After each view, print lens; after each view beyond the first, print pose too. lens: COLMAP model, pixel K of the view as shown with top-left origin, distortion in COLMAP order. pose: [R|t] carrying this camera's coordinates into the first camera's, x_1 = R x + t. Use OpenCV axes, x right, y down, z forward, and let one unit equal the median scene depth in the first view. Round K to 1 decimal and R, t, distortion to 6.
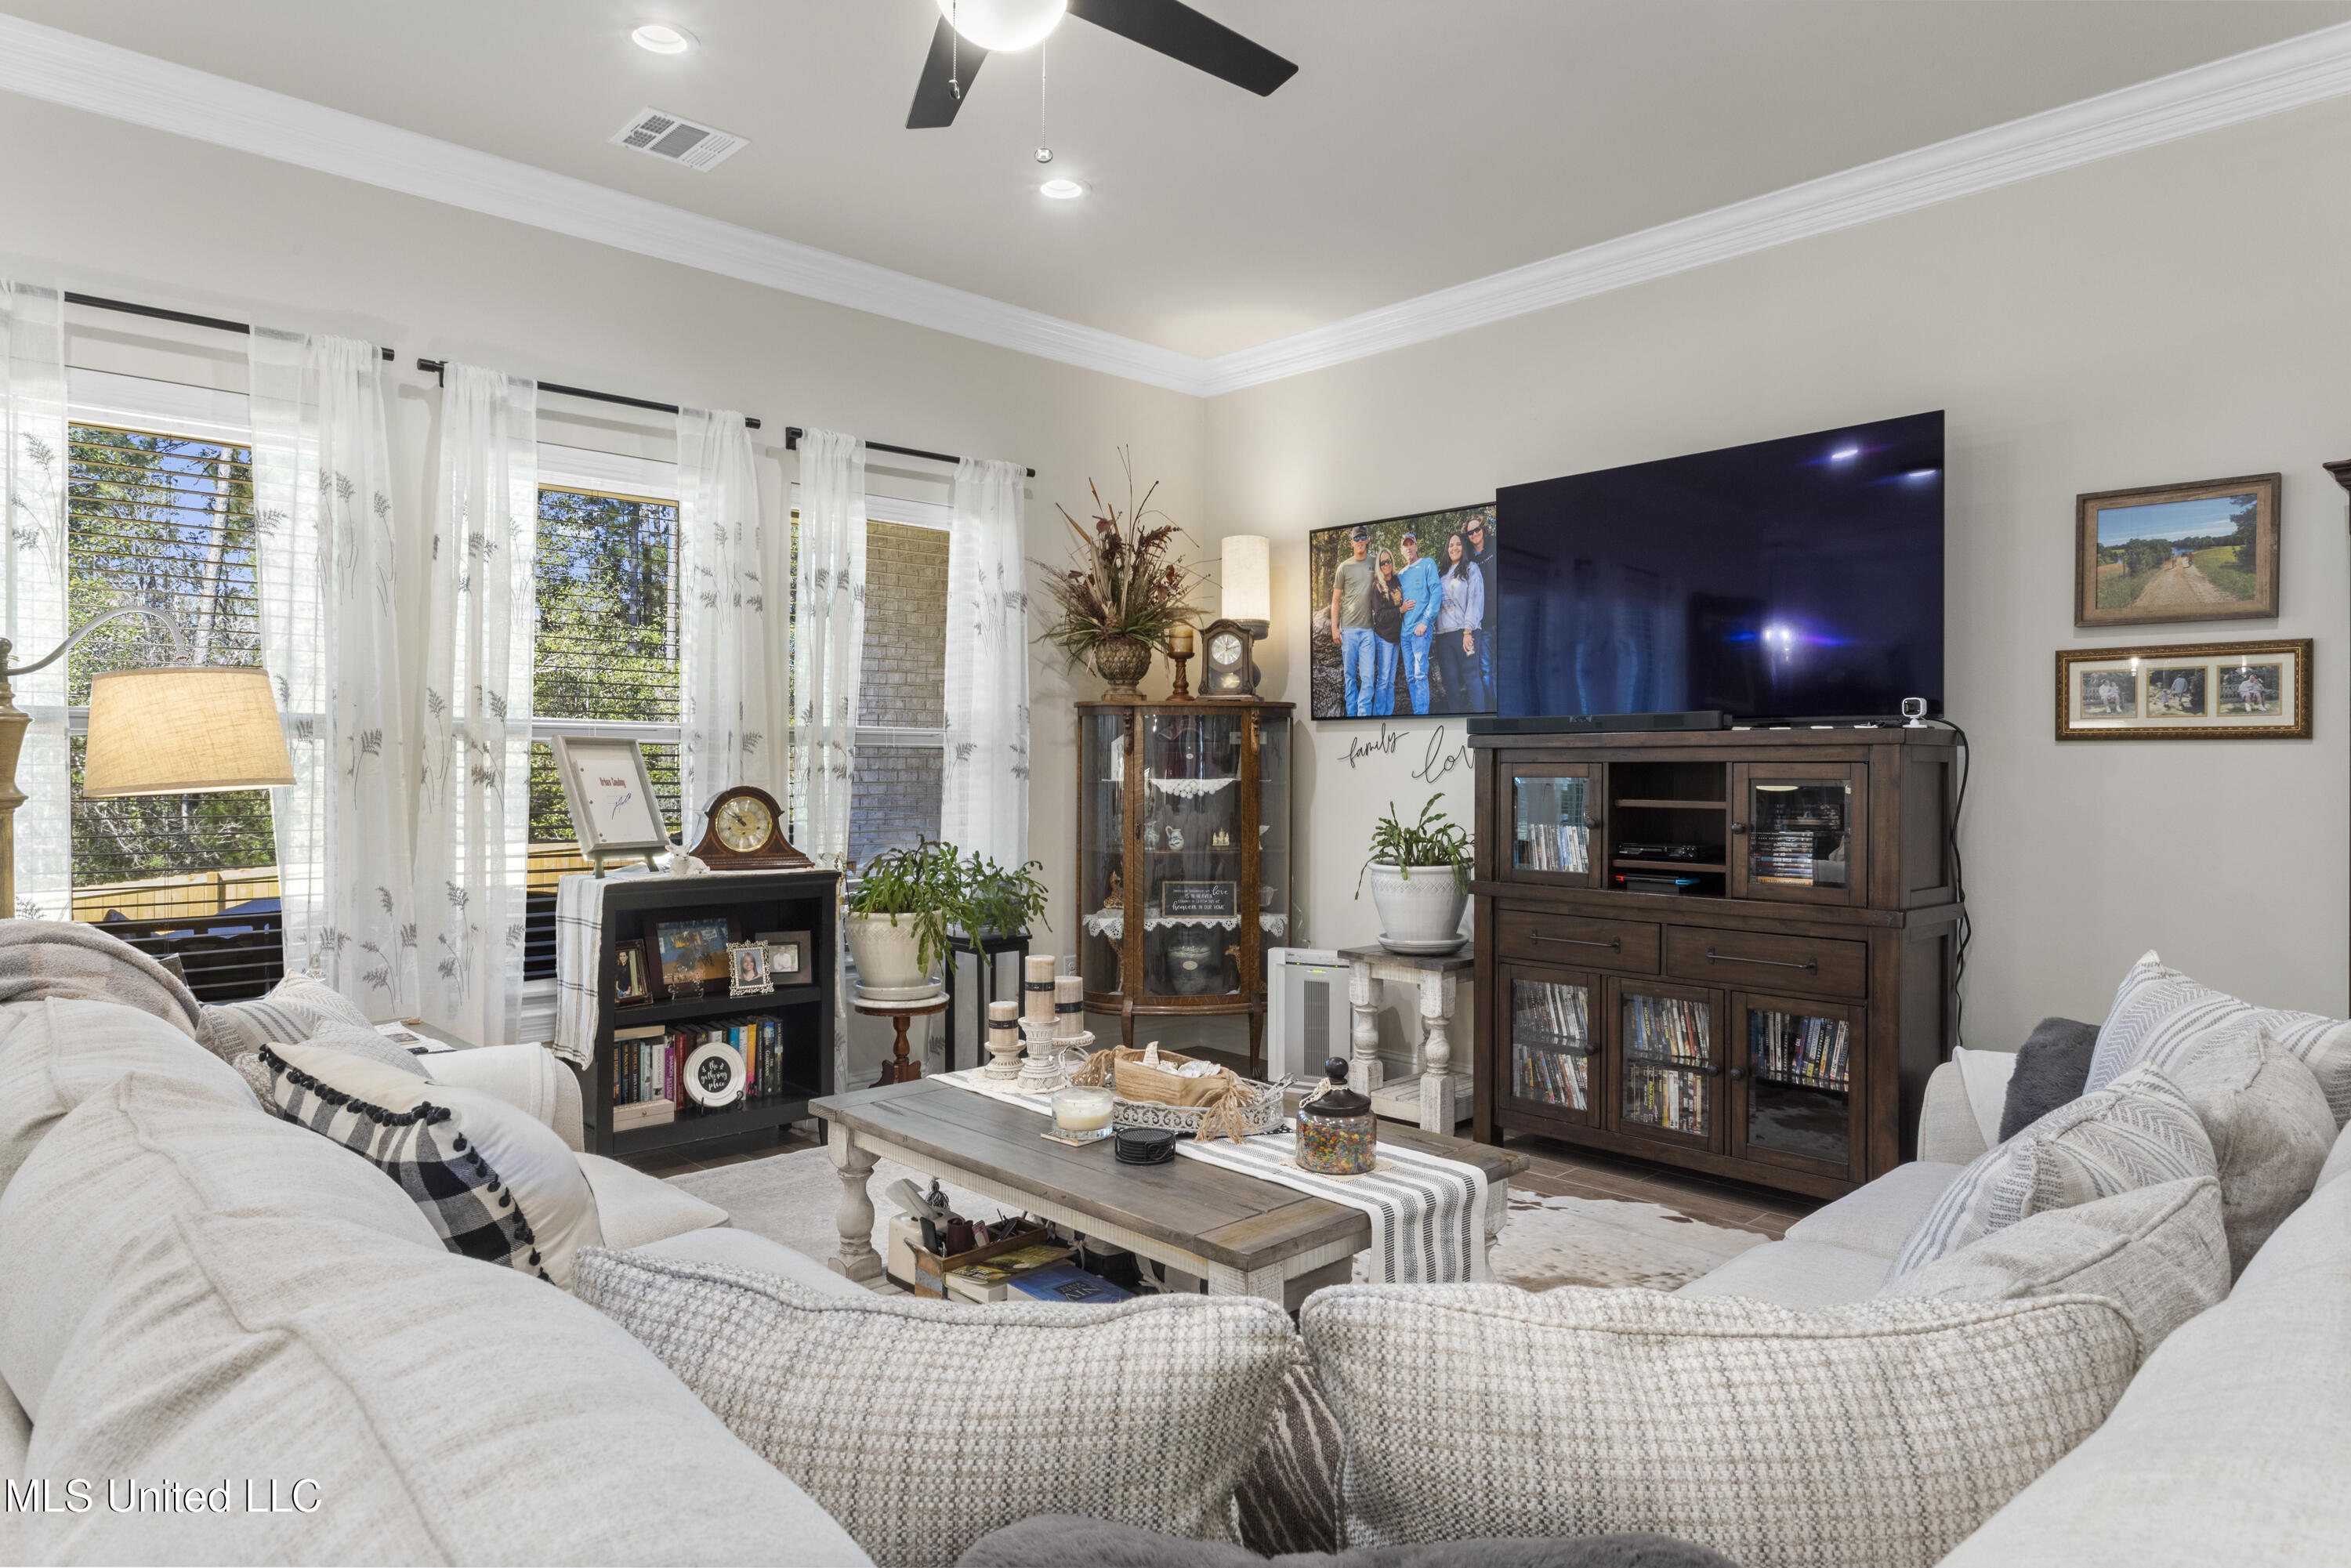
lens RADIAL K [[1372.6, 0, 1161.7], [0, 1372.6, 772.9], [0, 0, 1]] dist [-0.012943, 0.005006]
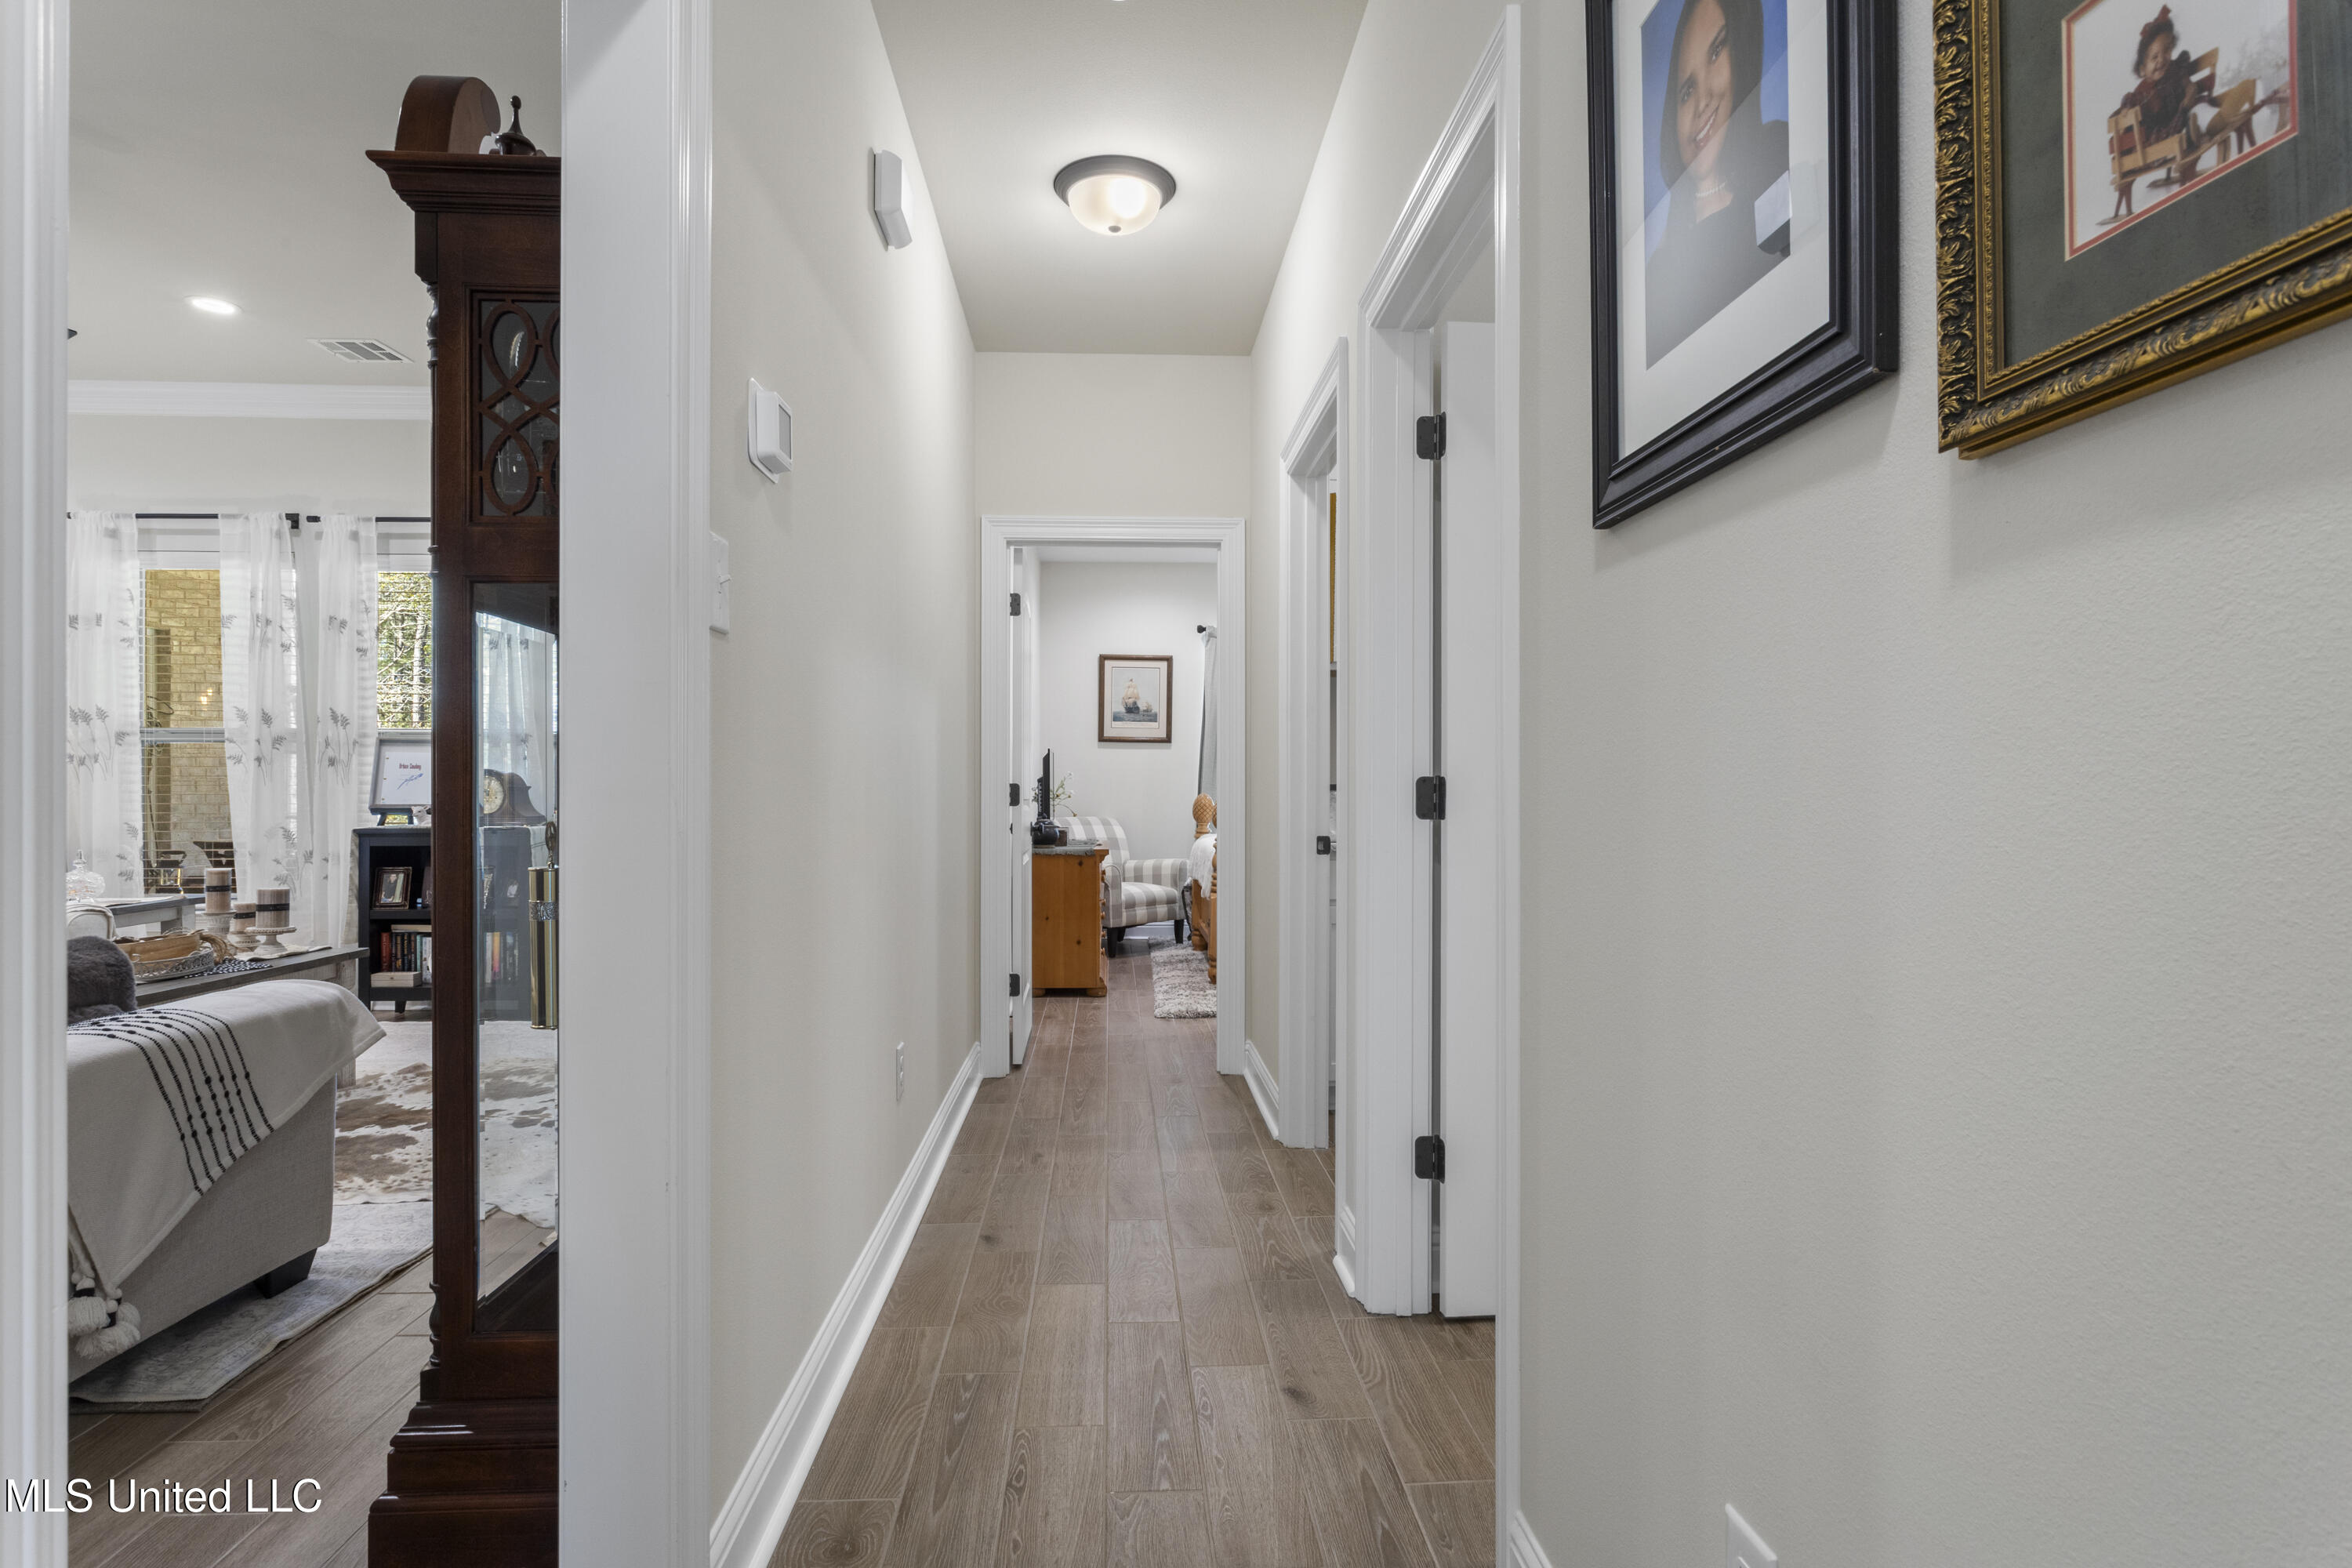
lens RADIAL K [[1246.9, 0, 1177.6], [0, 1246.9, 785.2], [0, 0, 1]] dist [-0.000895, 0.002327]
pose [[0.761063, -0.006934, -0.648641, 1.100915], [-0.000181, 0.999941, -0.010902, 0.040766], [0.648678, 0.008414, 0.761016, 0.453260]]
